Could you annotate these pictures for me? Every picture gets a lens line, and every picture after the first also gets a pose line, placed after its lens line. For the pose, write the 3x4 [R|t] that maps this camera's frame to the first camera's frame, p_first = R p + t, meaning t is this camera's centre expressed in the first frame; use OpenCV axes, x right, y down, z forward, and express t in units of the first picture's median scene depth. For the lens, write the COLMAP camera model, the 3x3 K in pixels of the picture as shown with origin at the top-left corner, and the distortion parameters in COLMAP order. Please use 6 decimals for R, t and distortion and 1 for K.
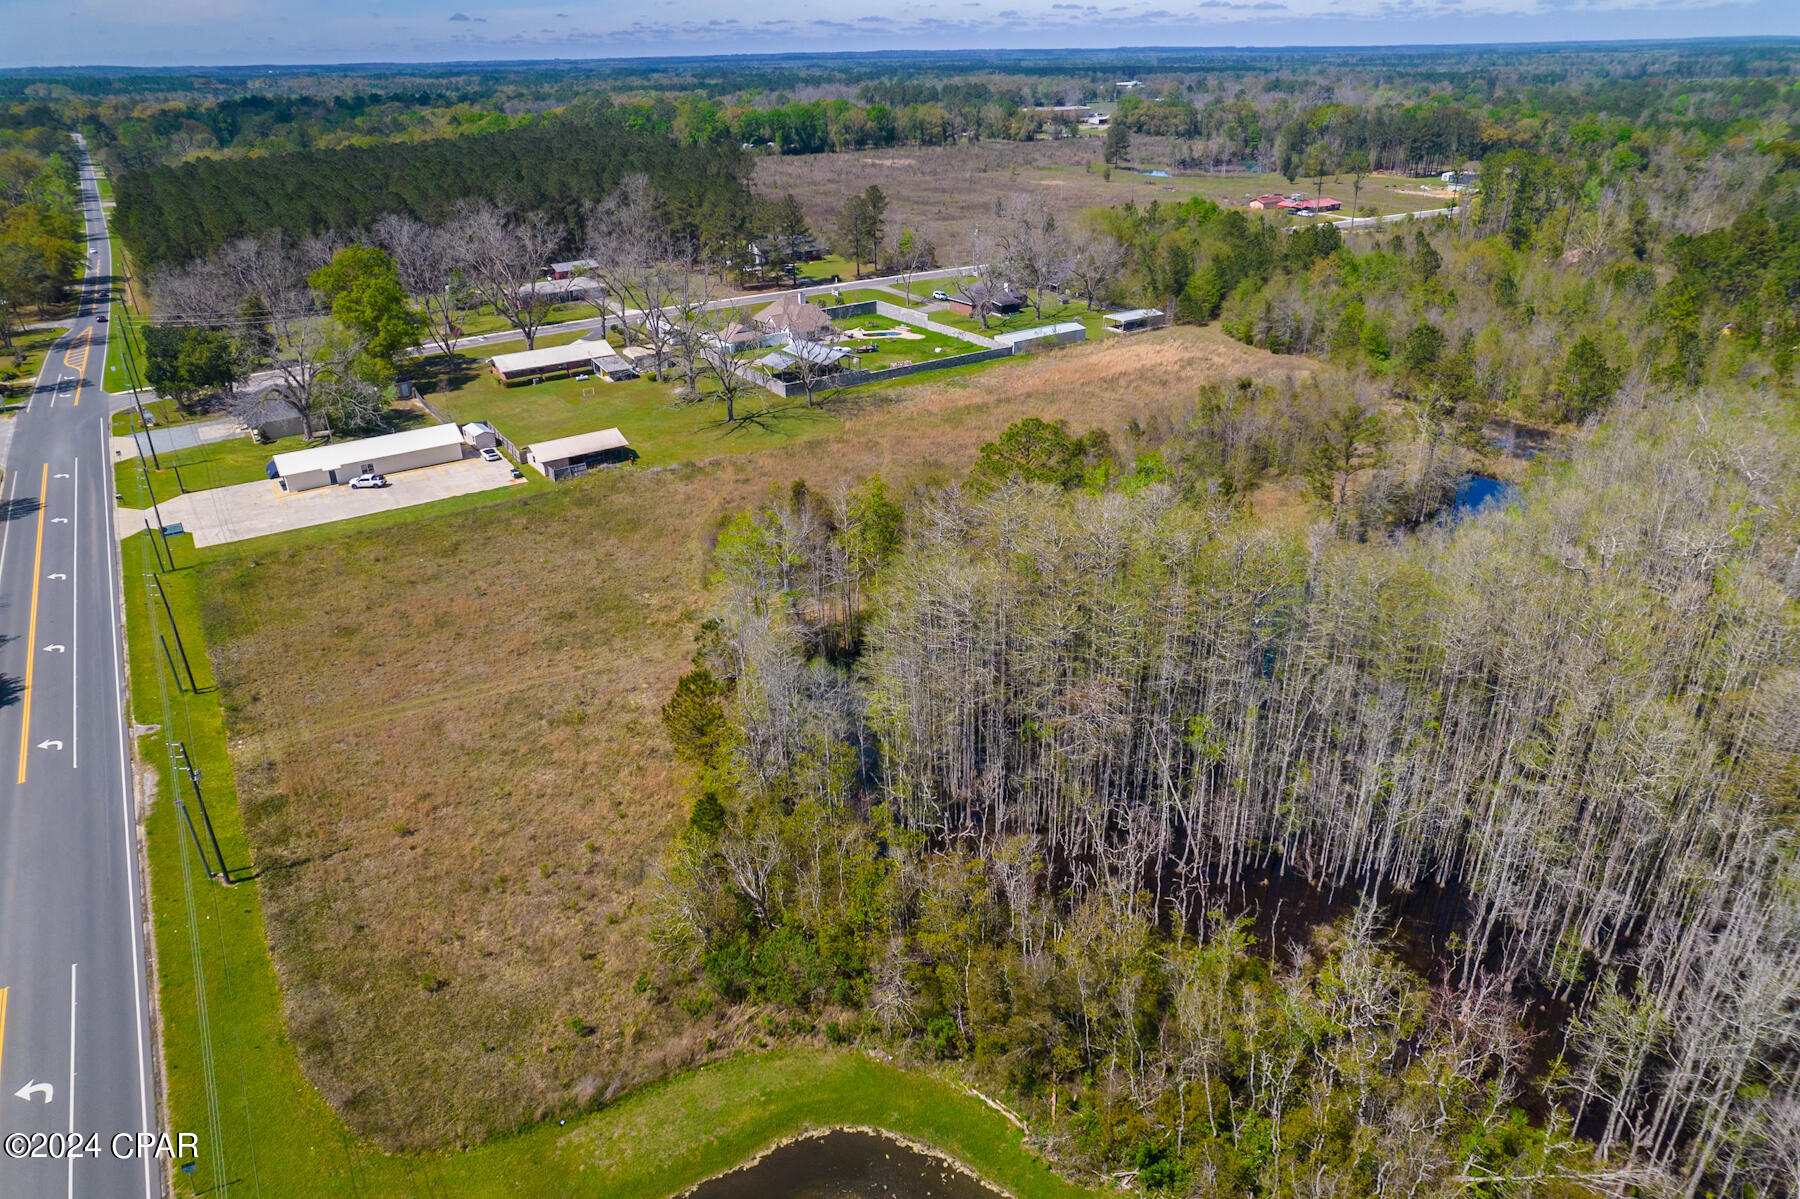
lens RADIAL K [[1149.7, 0, 900.8], [0, 1149.7, 619.1], [0, 0, 1]] dist [-0.073910, 0.067340]
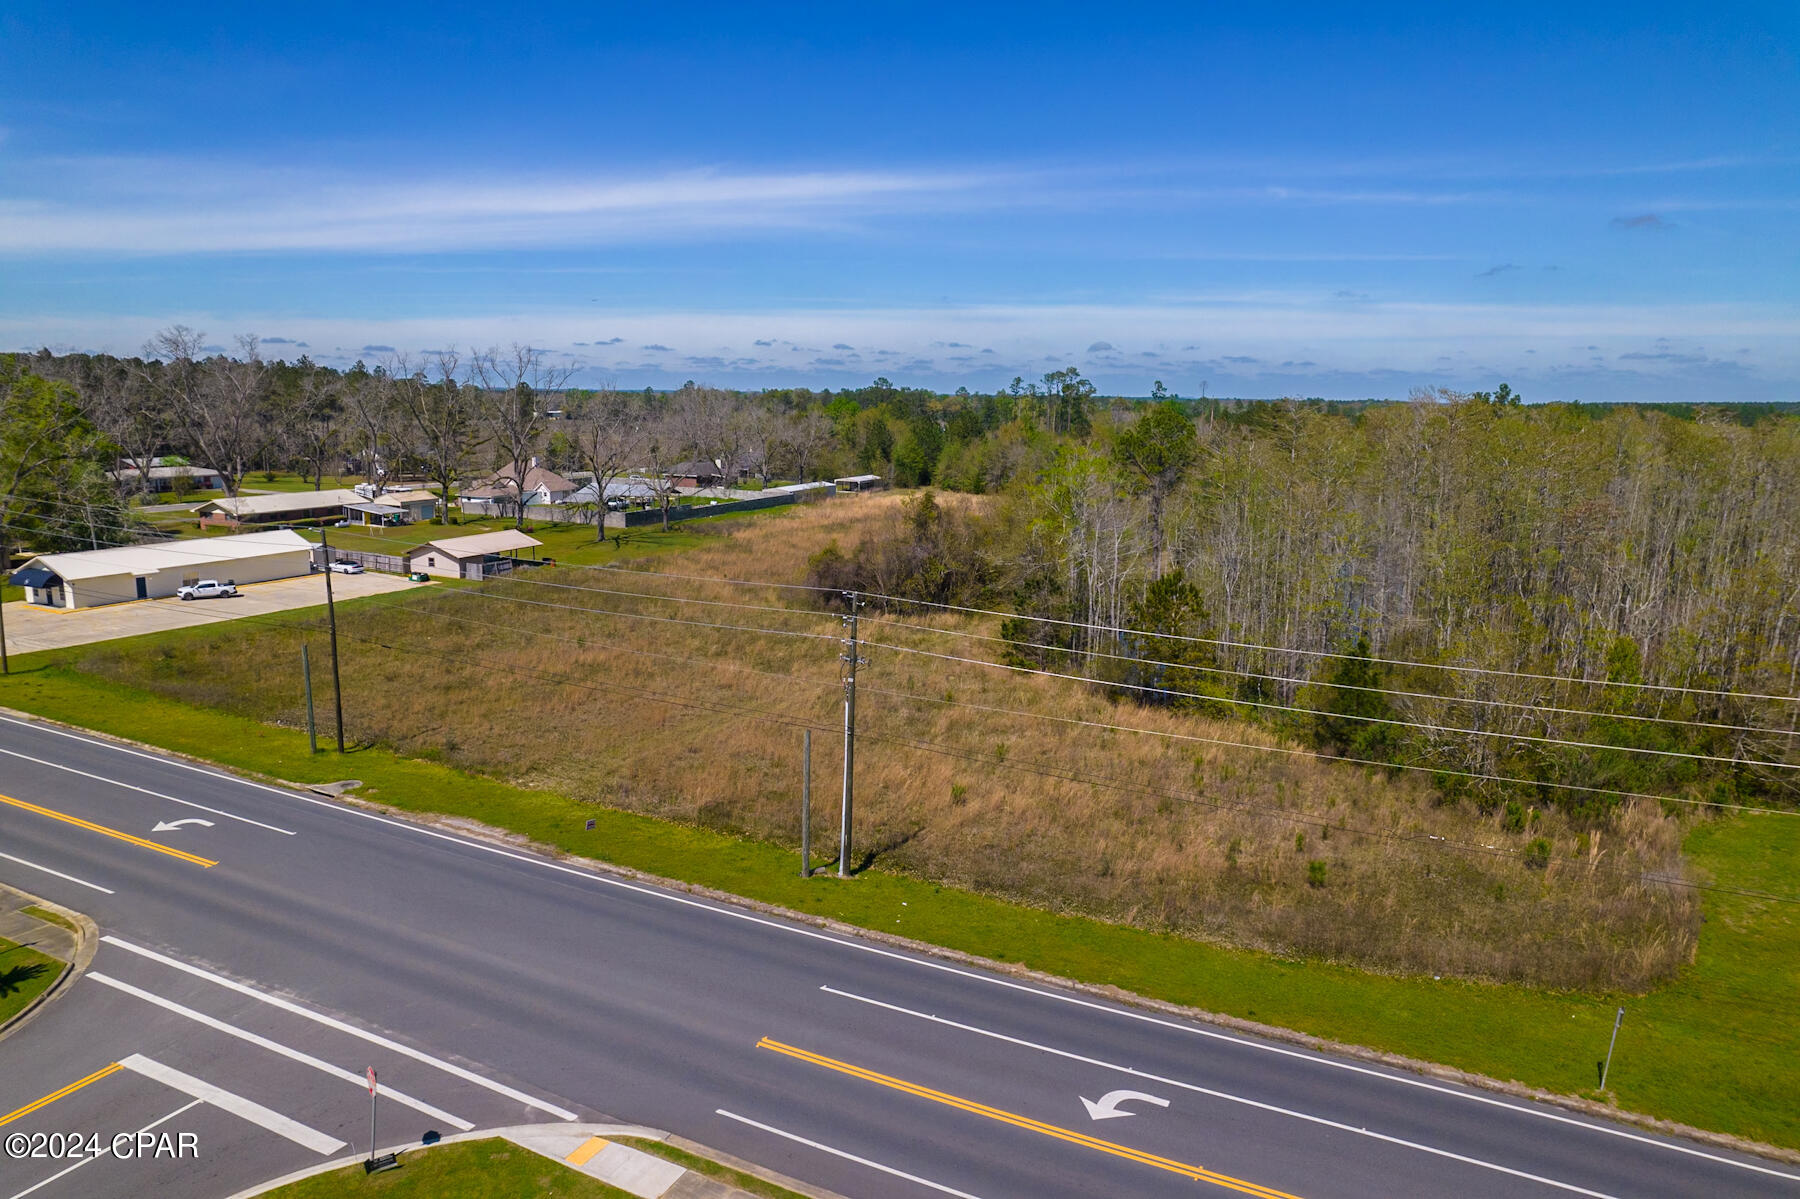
lens RADIAL K [[1149.7, 0, 900.8], [0, 1149.7, 619.1], [0, 0, 1]] dist [-0.073910, 0.067340]
pose [[0.859393, -0.073405, 0.506018, -0.446134], [0.207525, 0.954540, -0.213979, 0.125069], [-0.467307, 0.288904, 0.835559, 0.234821]]
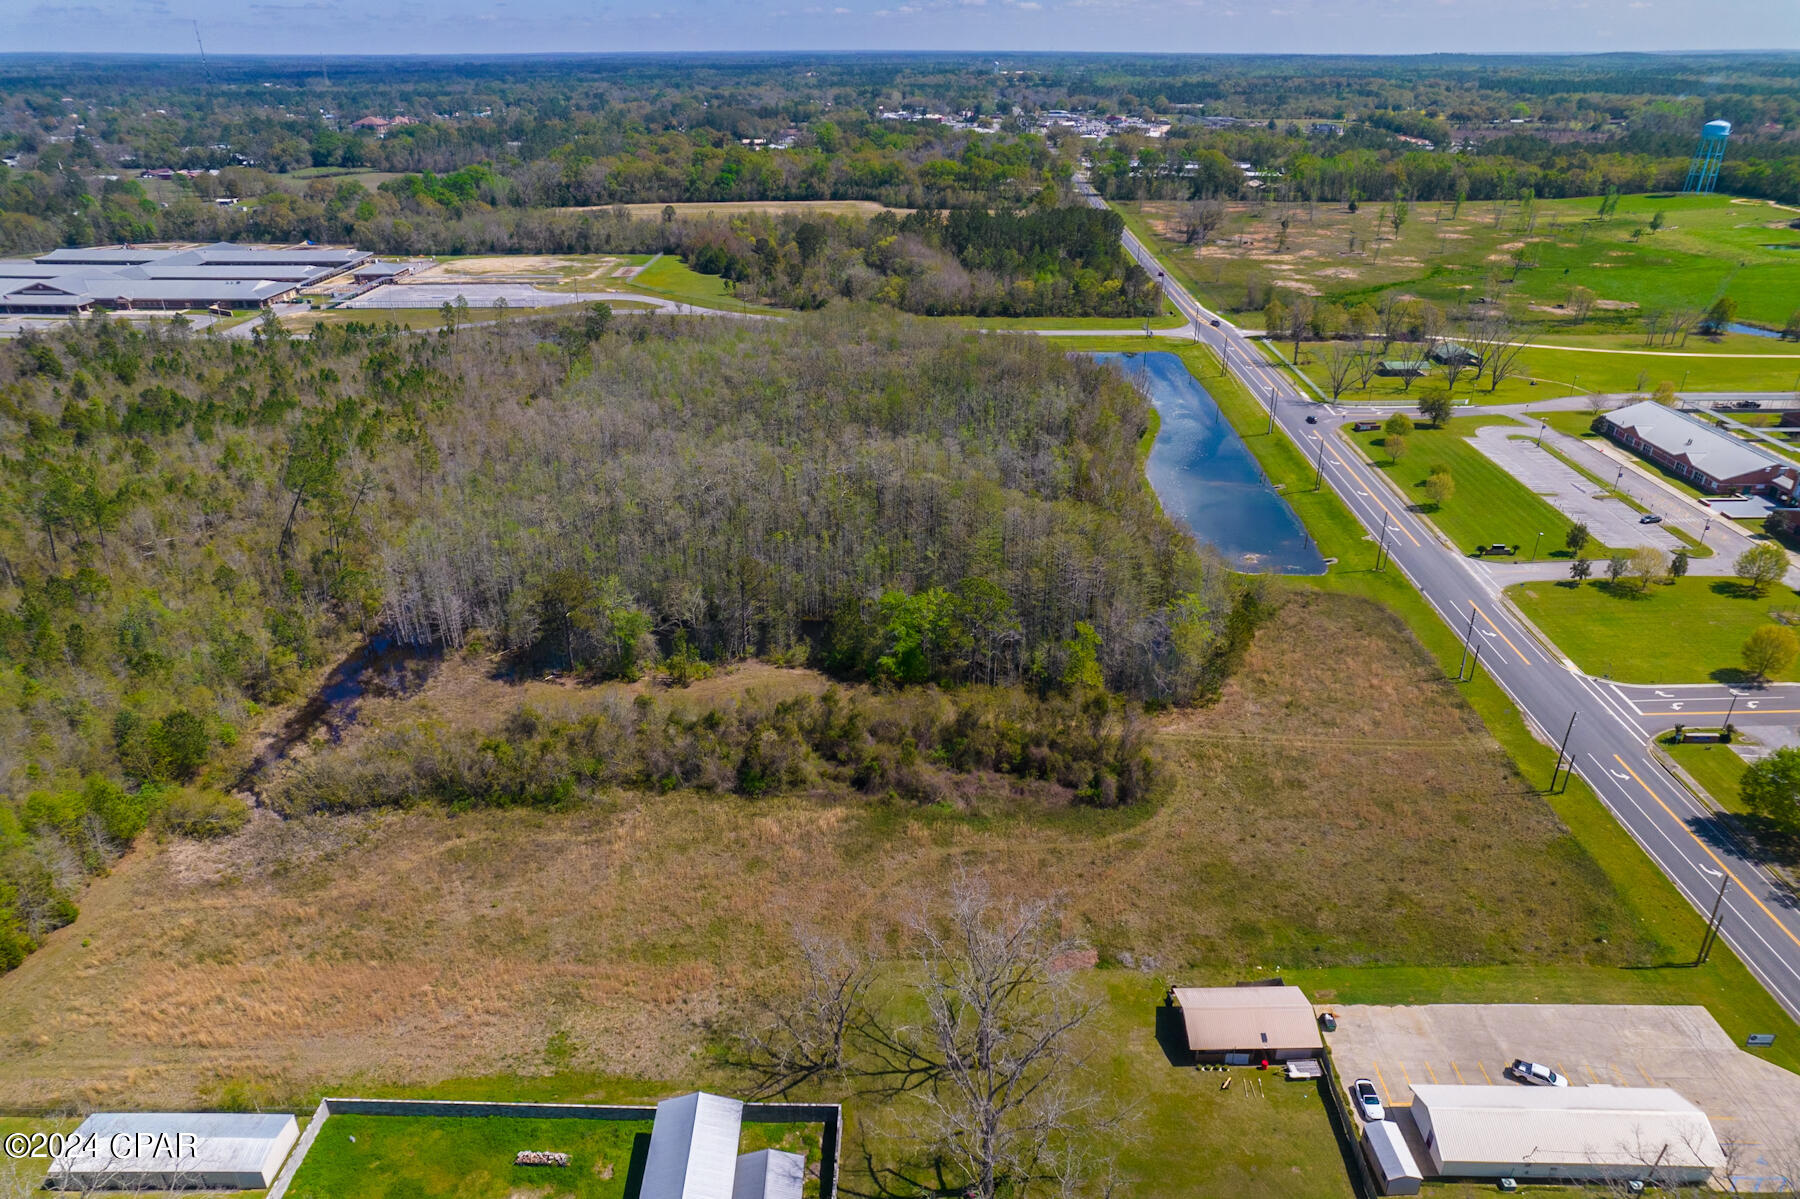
lens RADIAL K [[1149.7, 0, 900.8], [0, 1149.7, 619.1], [0, 0, 1]] dist [-0.073910, 0.067340]
pose [[-0.816898, -0.247498, 0.520982, -0.429782], [0.271835, 0.631445, 0.726211, -0.905310], [-0.508708, 0.734862, -0.448548, 1.279363]]
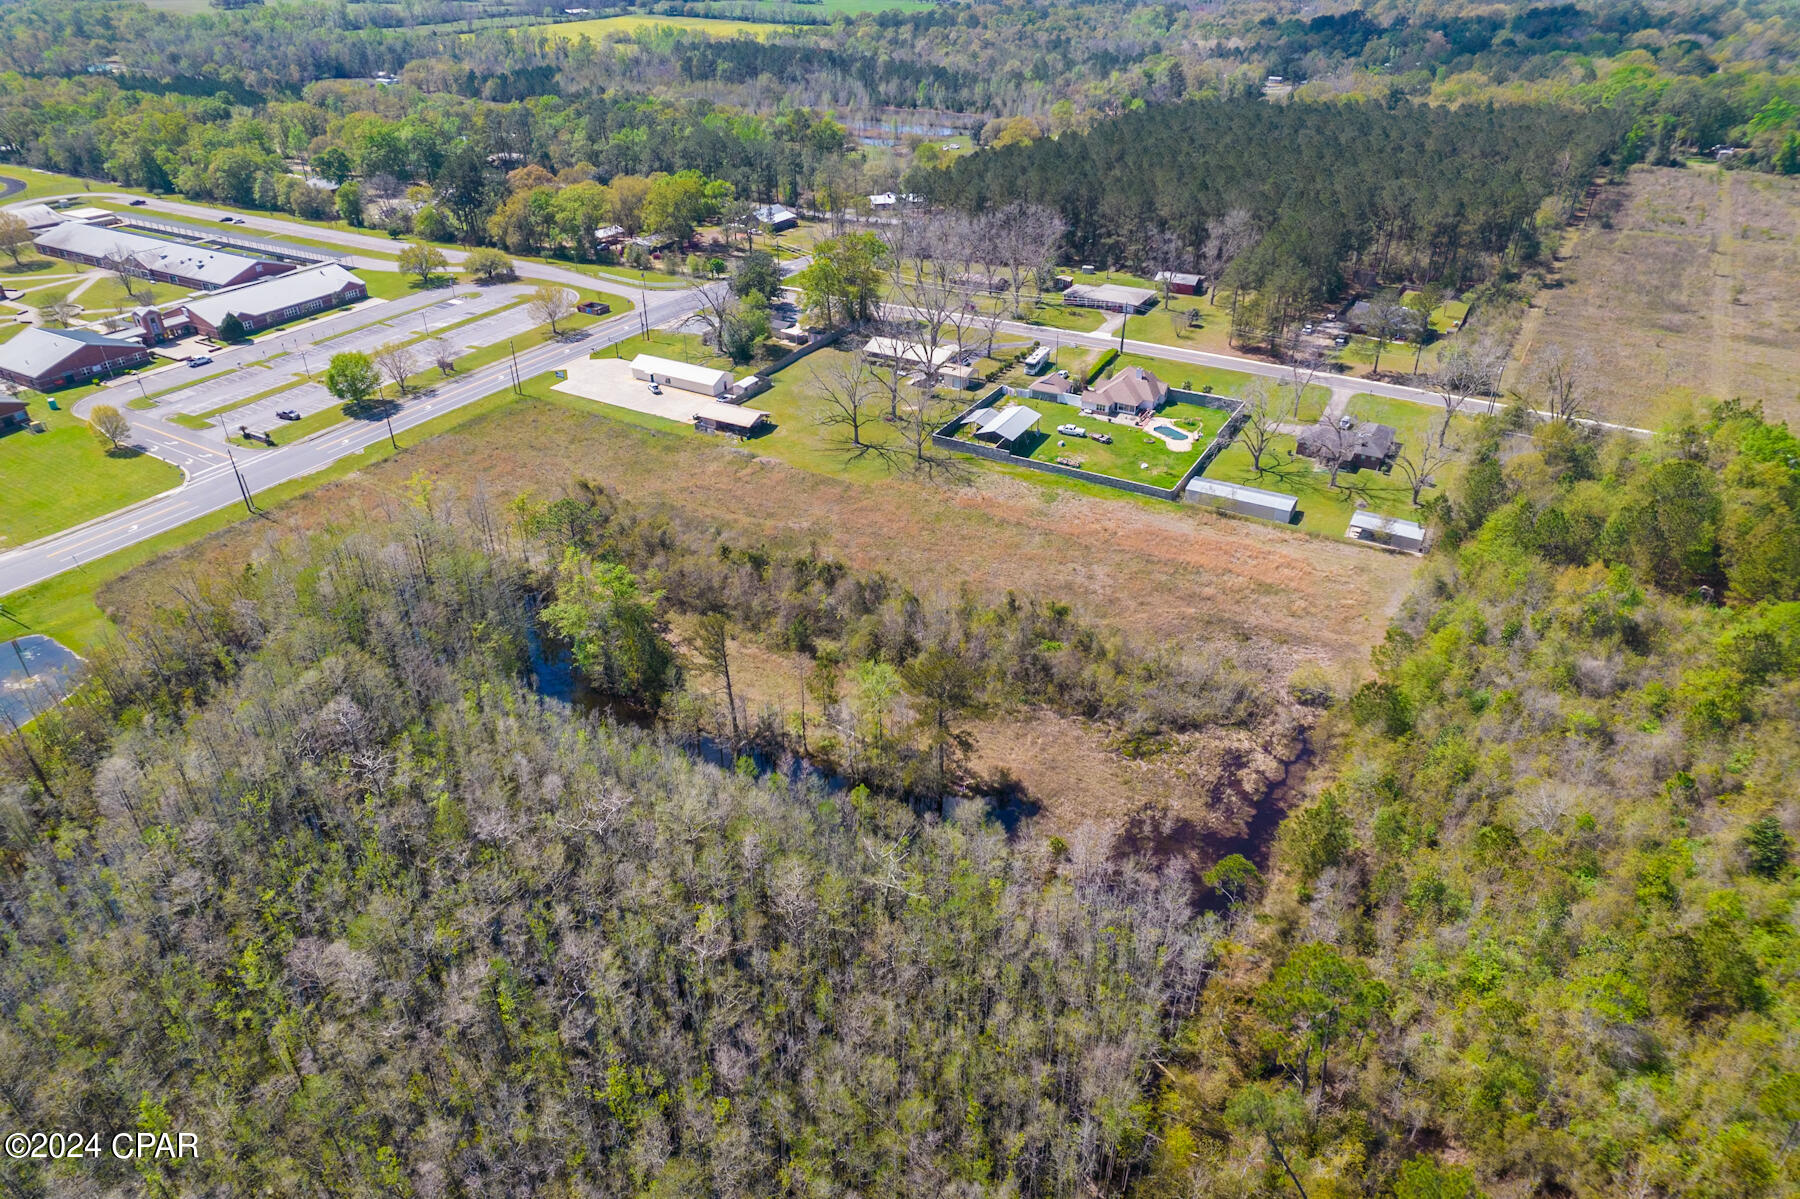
lens RADIAL K [[1132.5, 0, 902.7], [0, 1132.5, 646.8], [0, 0, 1]] dist [-0.049556, 0.034325]
pose [[0.433718, 0.500683, -0.749136, 1.053542], [-0.407504, 0.850515, 0.332512, -0.476959], [0.803635, 0.161059, 0.572914, 0.410900]]
